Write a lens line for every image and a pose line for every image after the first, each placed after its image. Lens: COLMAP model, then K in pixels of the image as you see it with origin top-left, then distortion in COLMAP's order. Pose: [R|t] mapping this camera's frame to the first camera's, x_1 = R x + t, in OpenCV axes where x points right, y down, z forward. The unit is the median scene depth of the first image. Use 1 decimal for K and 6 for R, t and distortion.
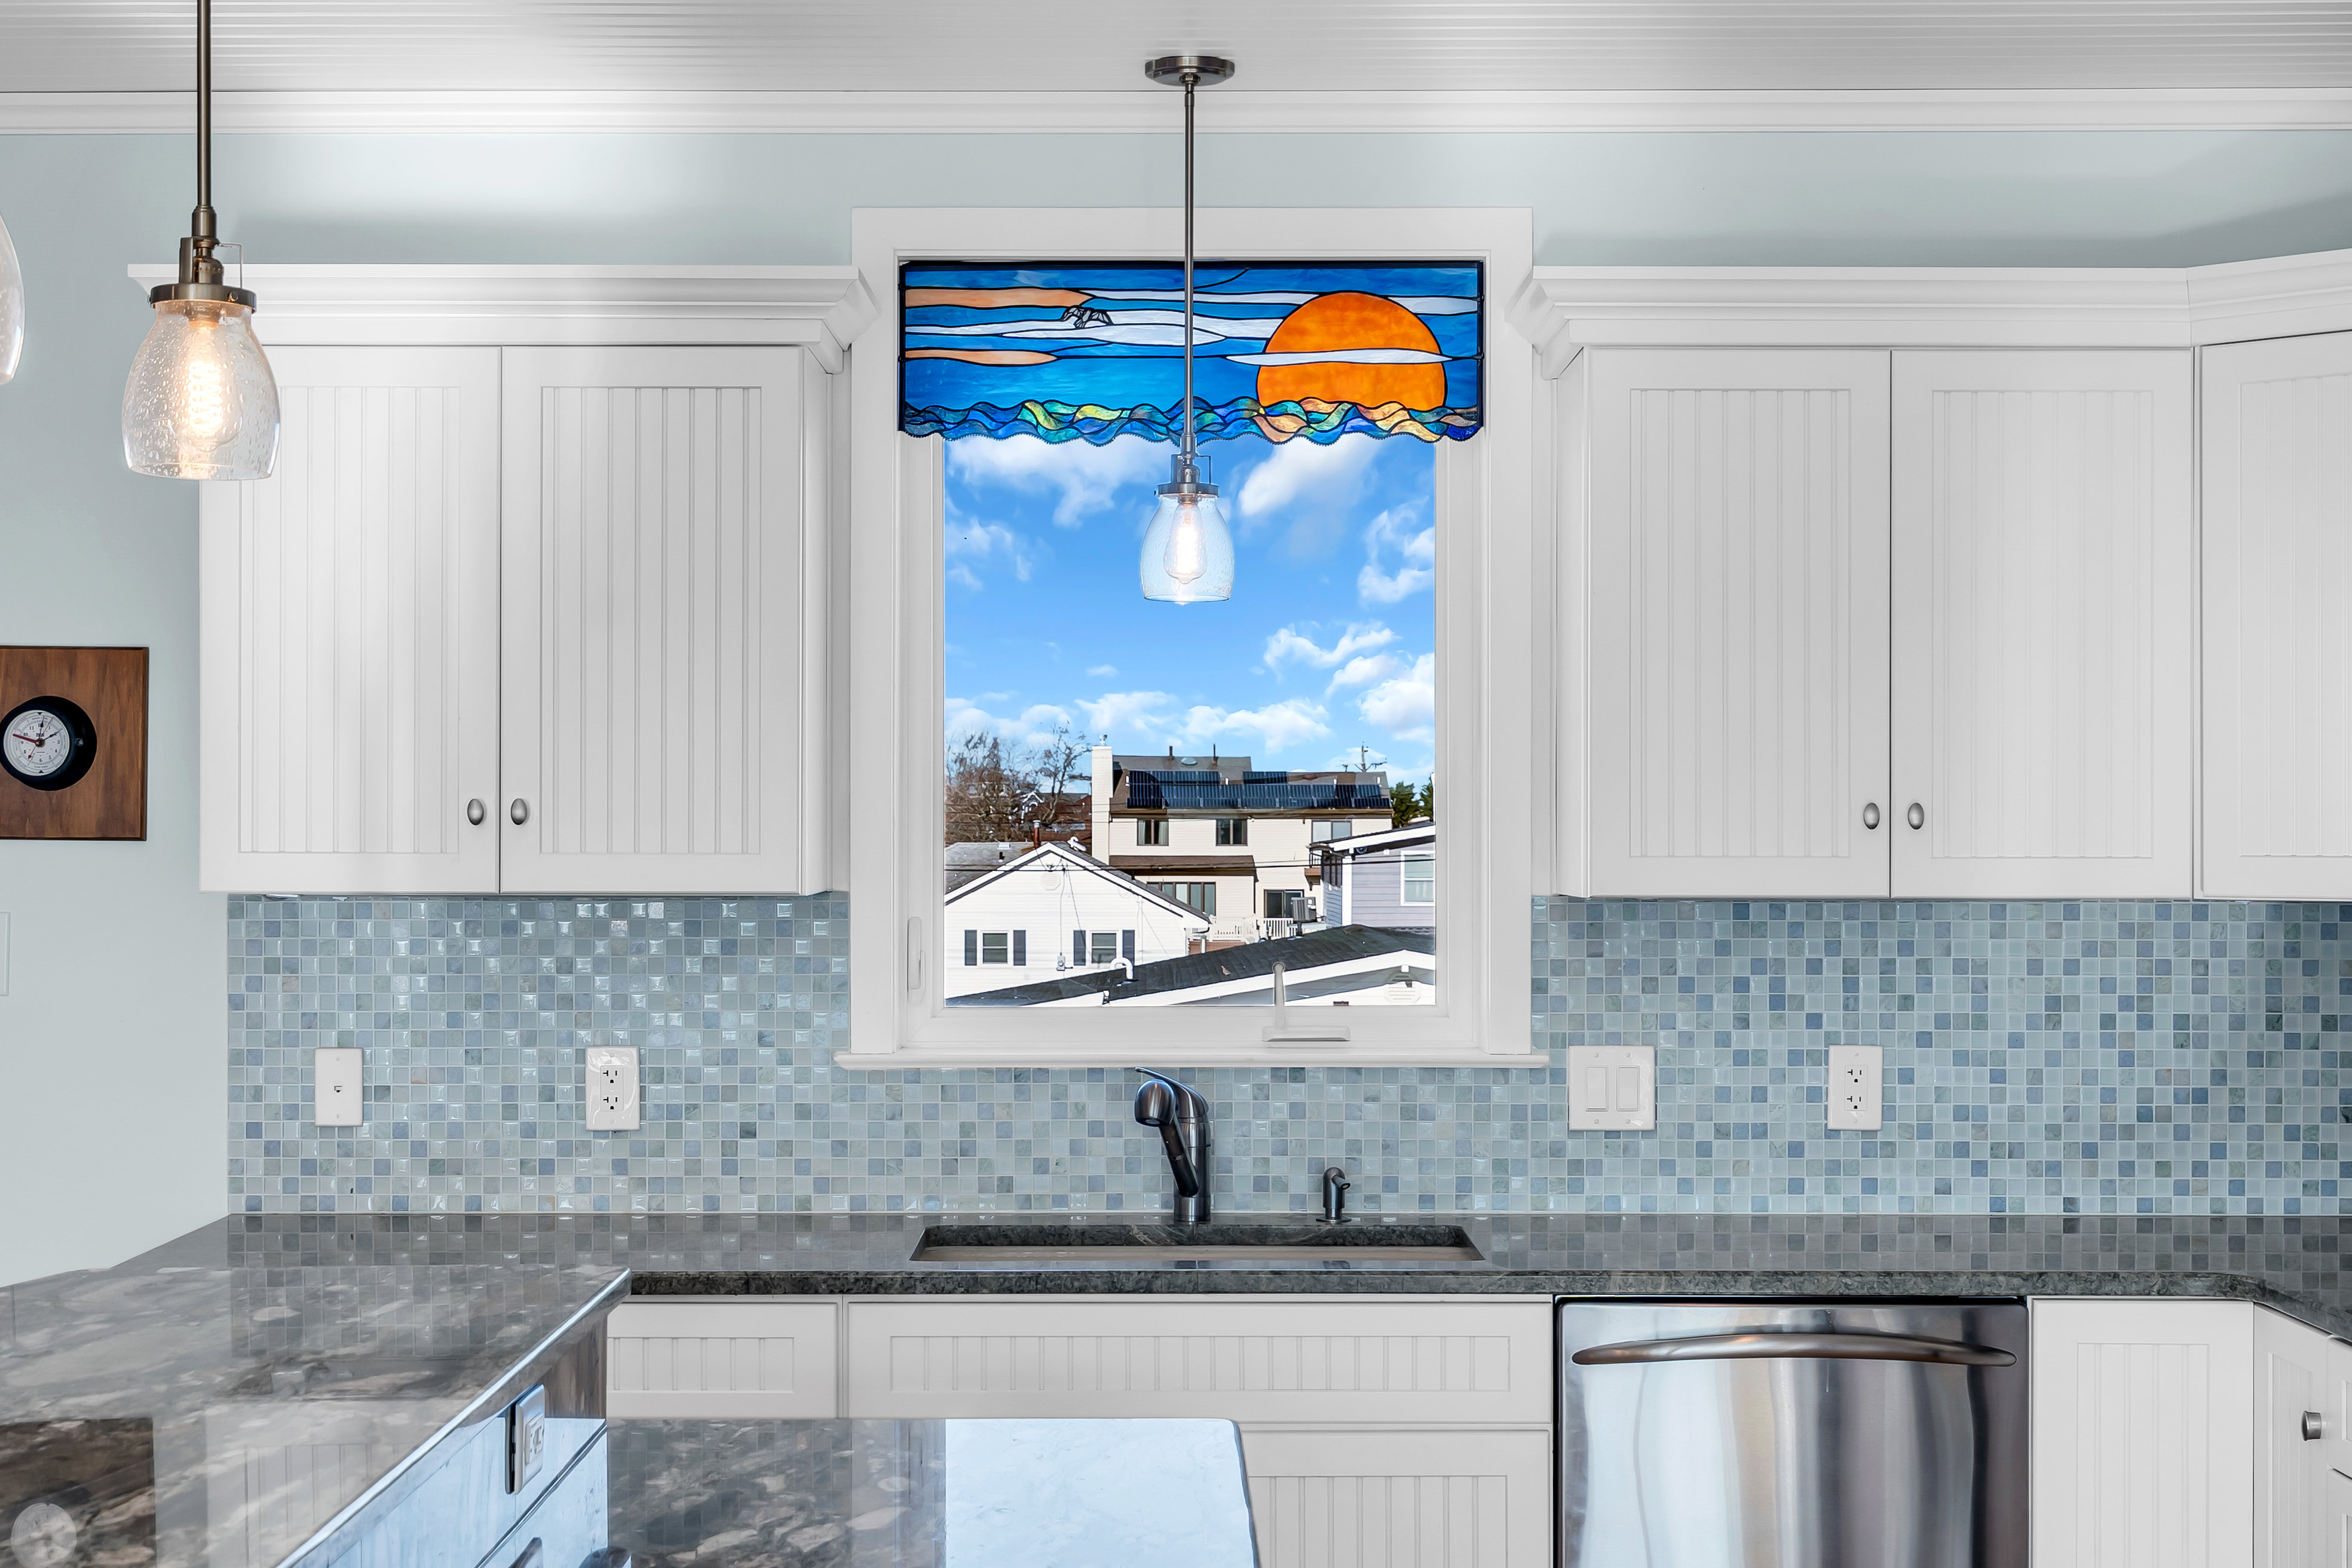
lens RADIAL K [[3508.0, 0, 1170.5], [0, 3508.0, 837.6], [0, 0, 1]] dist [0.005429, -0.042075]
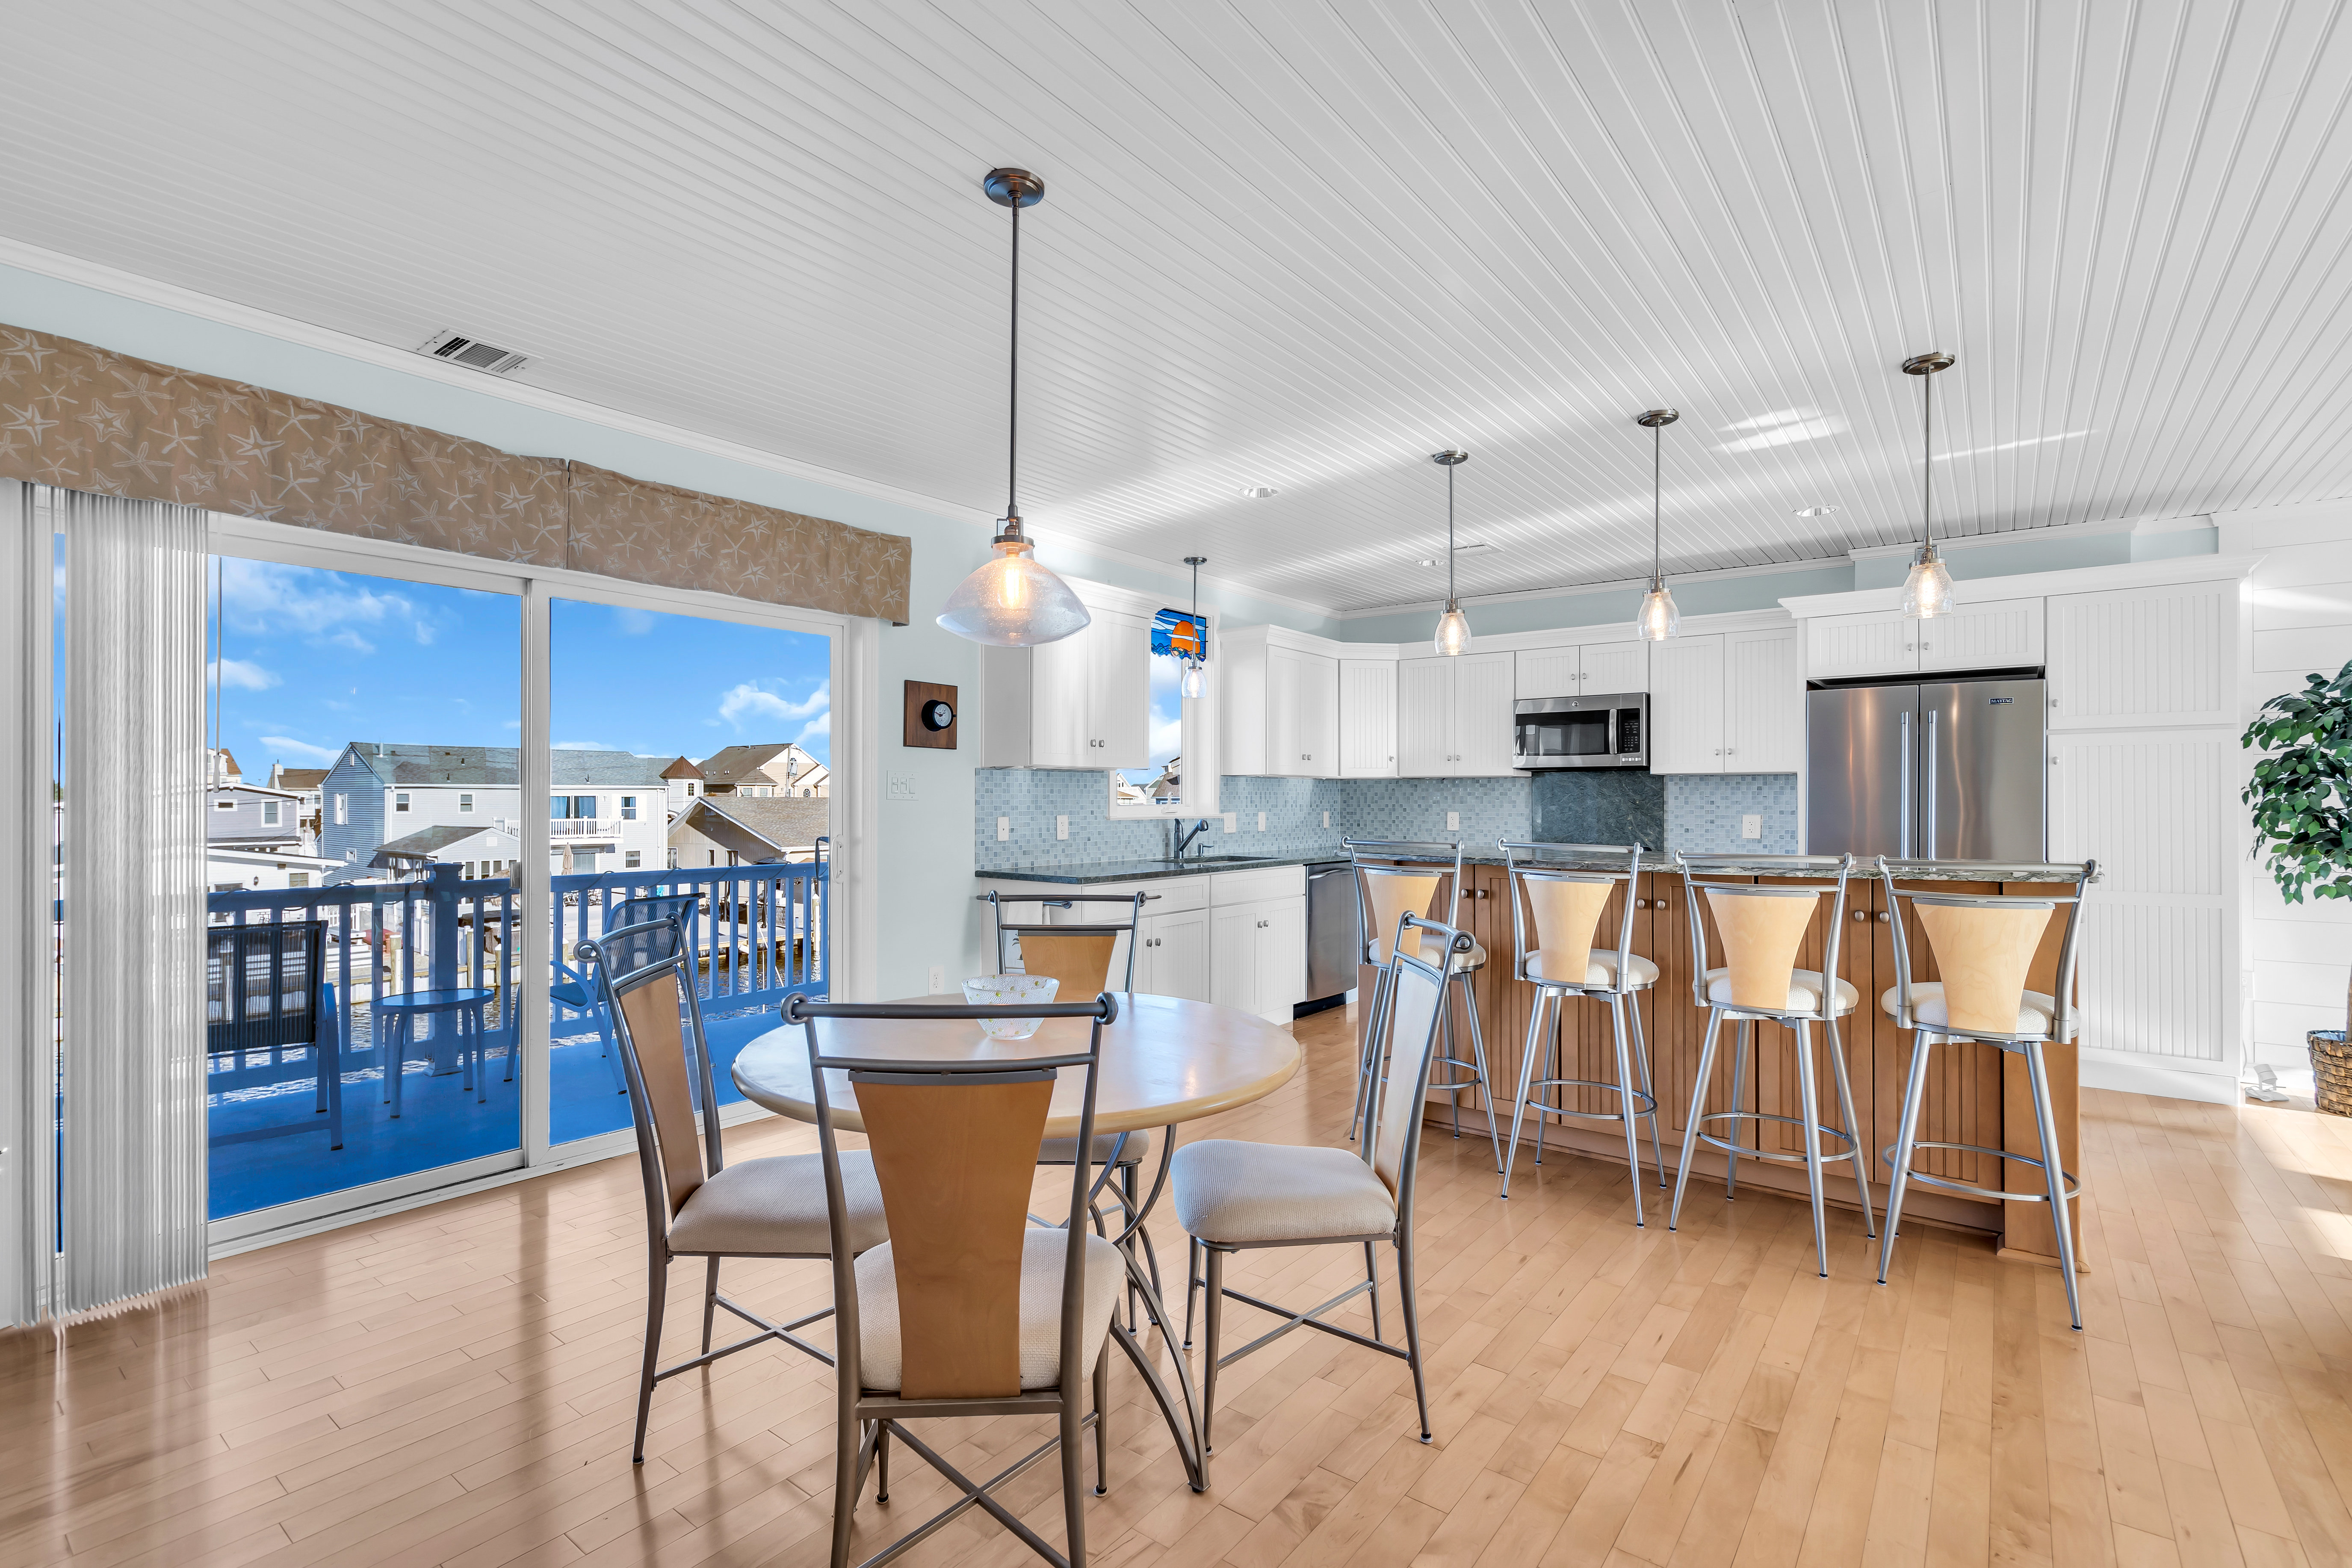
lens RADIAL K [[1064.0, 0, 1169.5], [0, 1064.0, 790.1], [0, 0, 1]] dist [0.000237, -0.000761]
pose [[0.624949, 0.006535, 0.780639, -0.895111], [0.000689, 0.999960, -0.008923, 0.044557], [-0.780666, 0.006114, 0.624919, 0.273658]]
